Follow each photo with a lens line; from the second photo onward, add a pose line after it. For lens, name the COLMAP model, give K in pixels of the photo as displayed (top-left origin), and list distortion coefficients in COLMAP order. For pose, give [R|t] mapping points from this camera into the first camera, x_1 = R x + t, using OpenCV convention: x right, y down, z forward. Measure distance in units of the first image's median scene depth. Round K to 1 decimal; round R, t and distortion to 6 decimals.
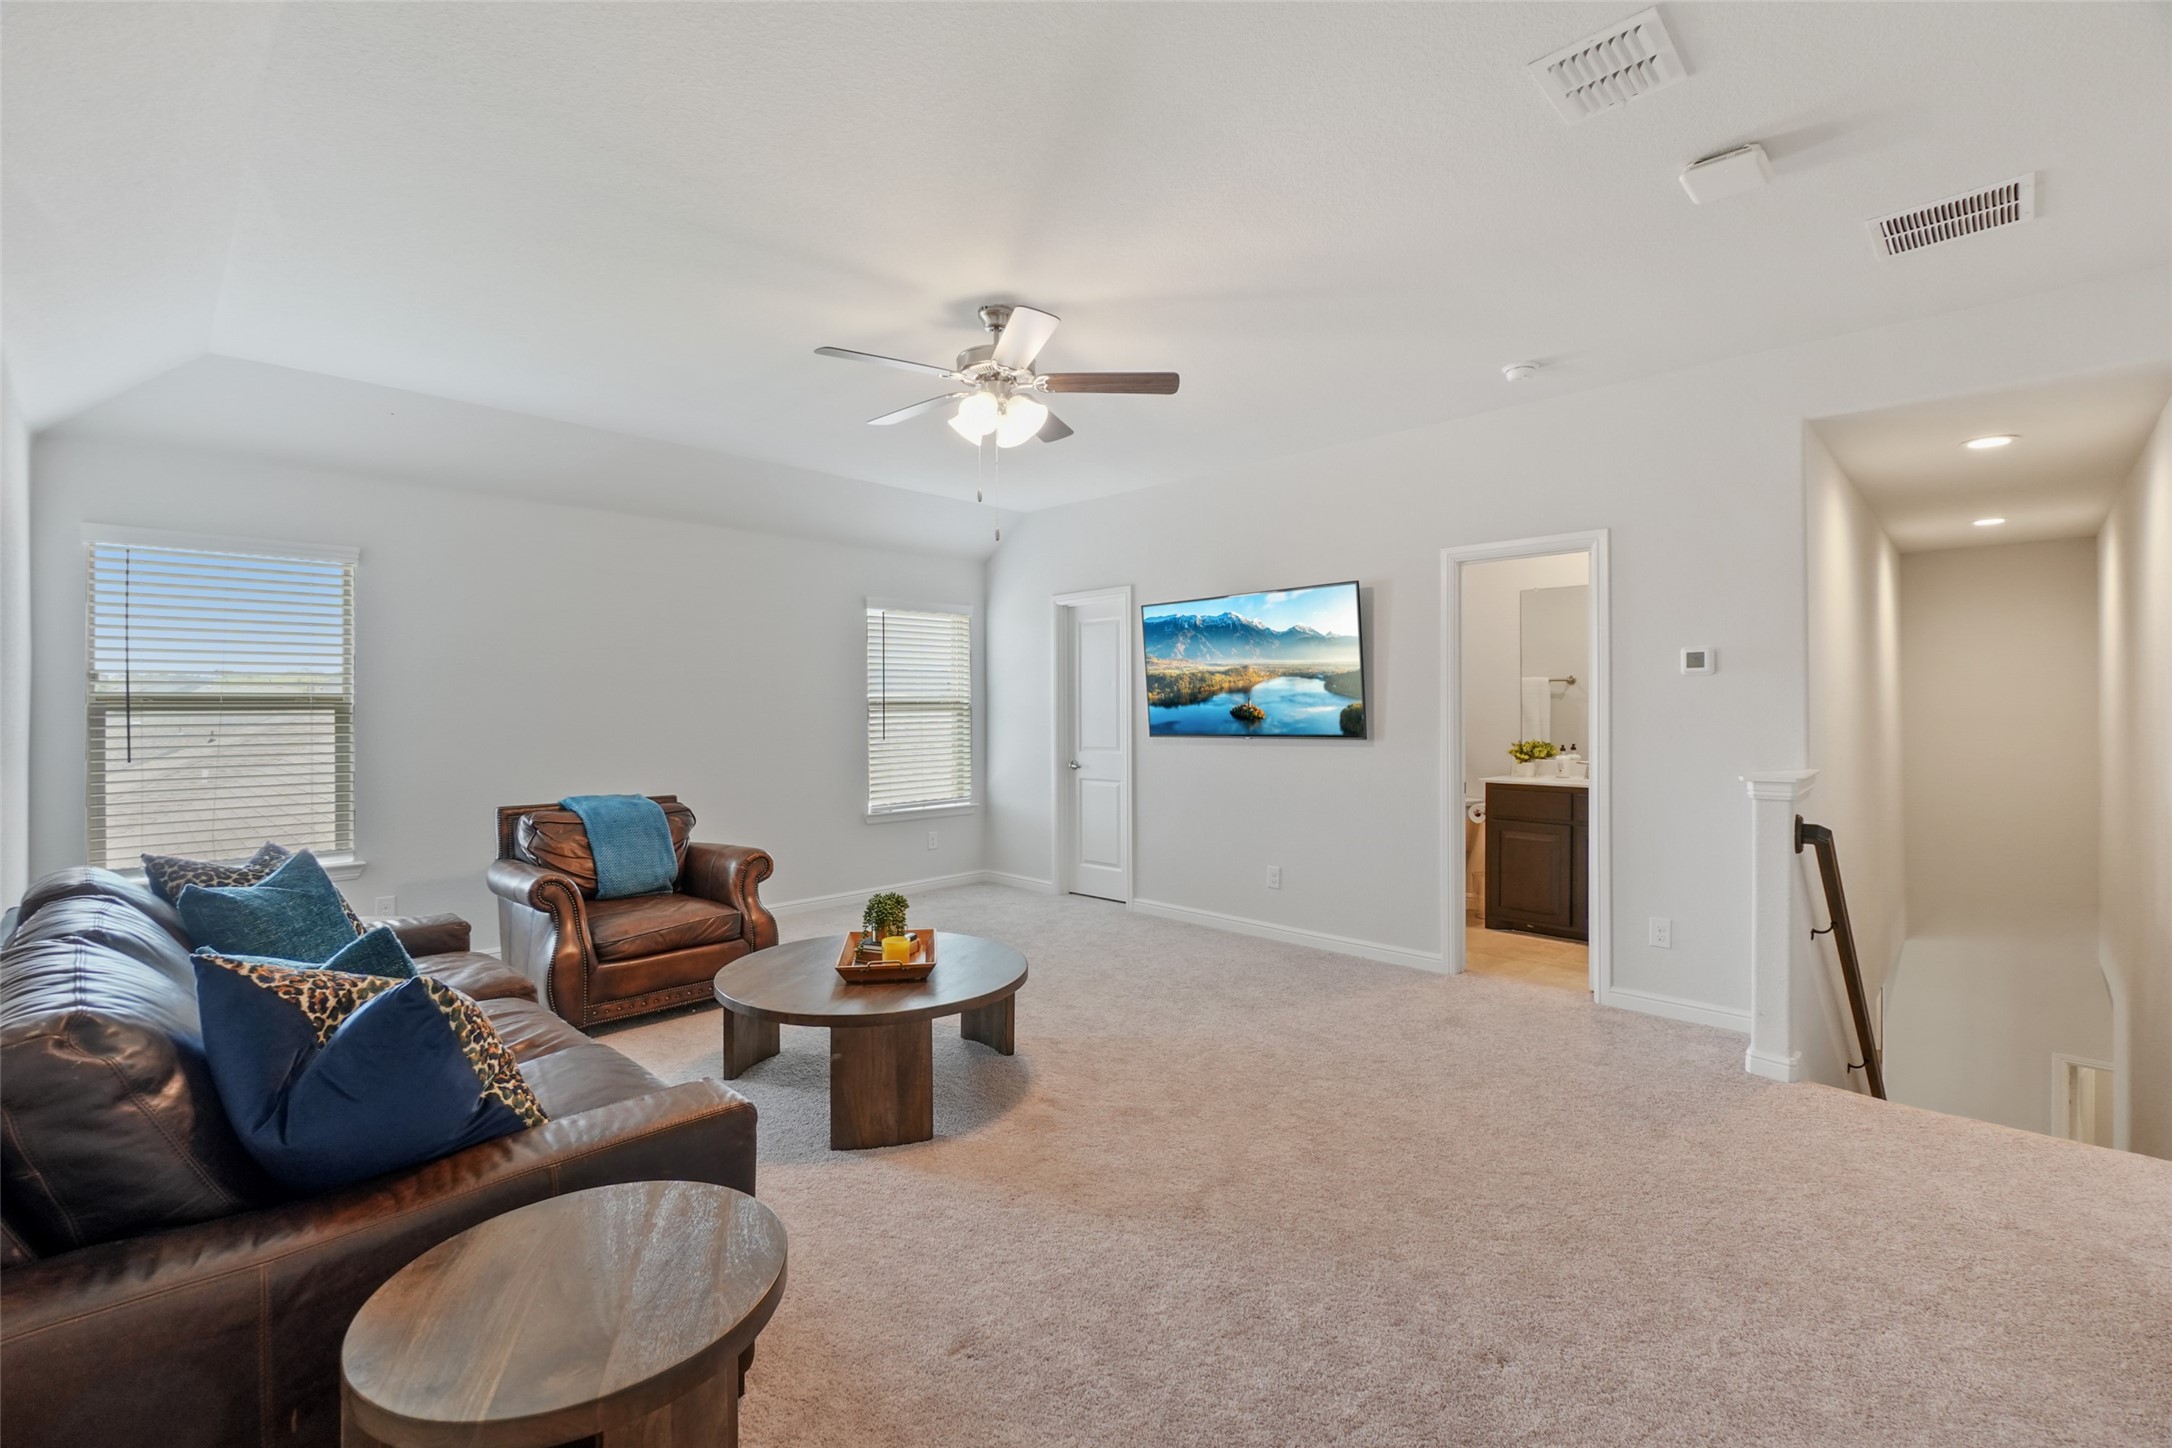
lens RADIAL K [[933.8, 0, 1086.0], [0, 933.8, 724.0], [0, 0, 1]] dist [0.000541, 0.000117]
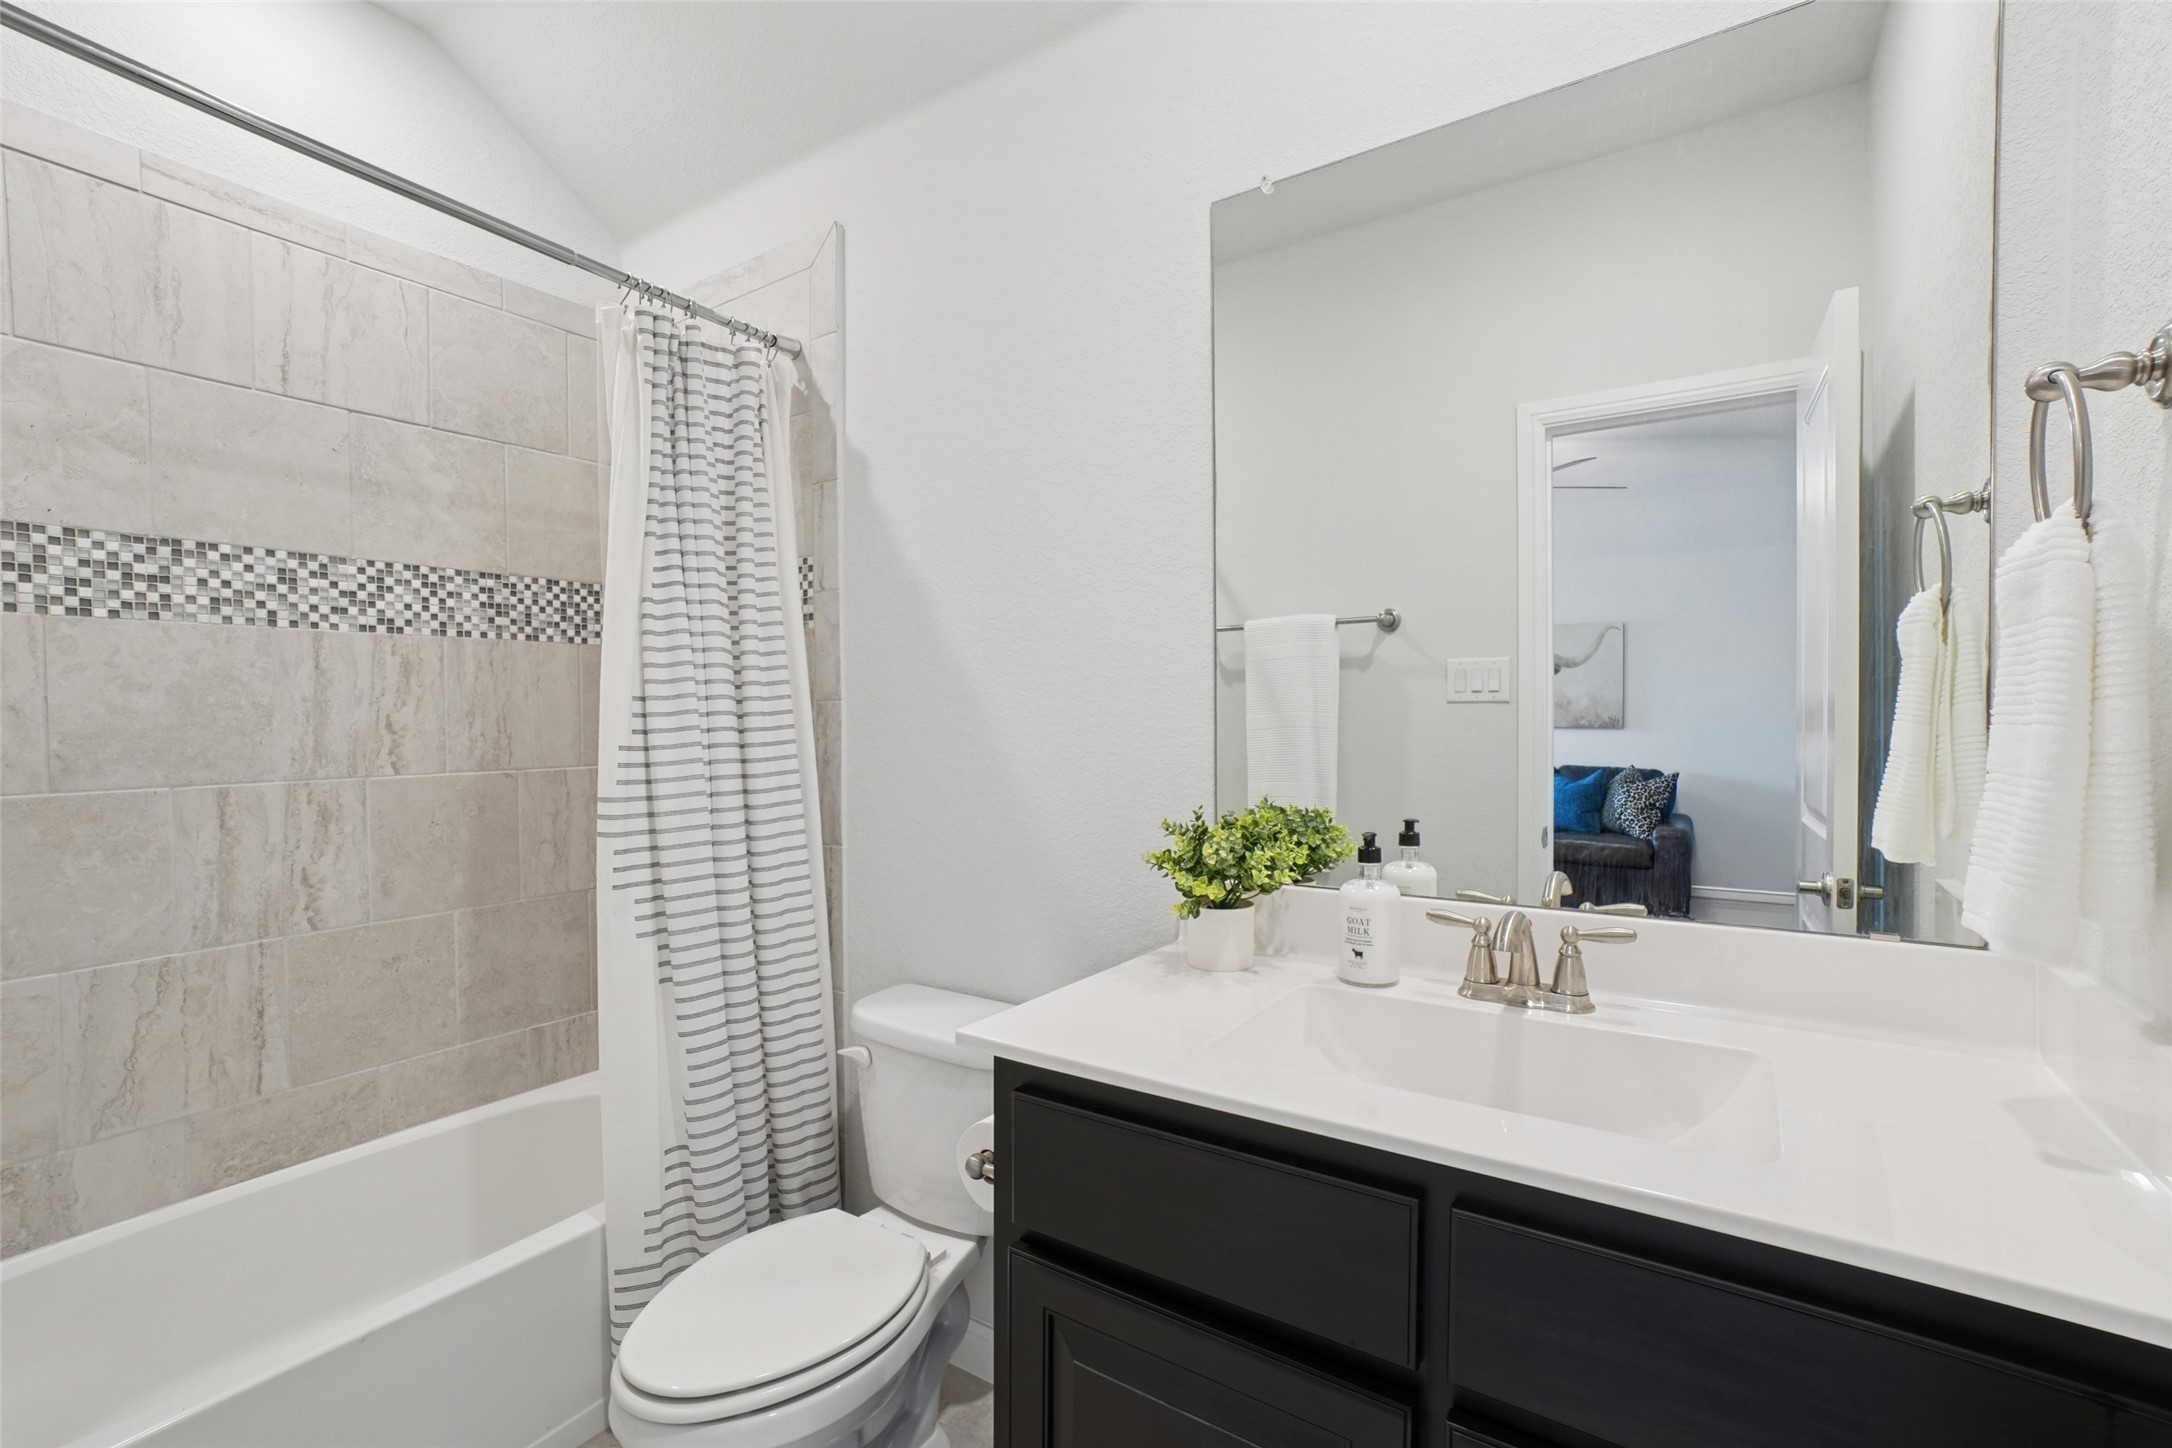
lens RADIAL K [[933.8, 0, 1086.0], [0, 933.8, 724.0], [0, 0, 1]] dist [0.000541, 0.000117]
pose [[0.984402, -0.000589, 0.175936, 0.396226], [0.001721, 0.999979, -0.006281, -0.002415], [-0.175928, 0.006486, 0.984382, 0.775158]]
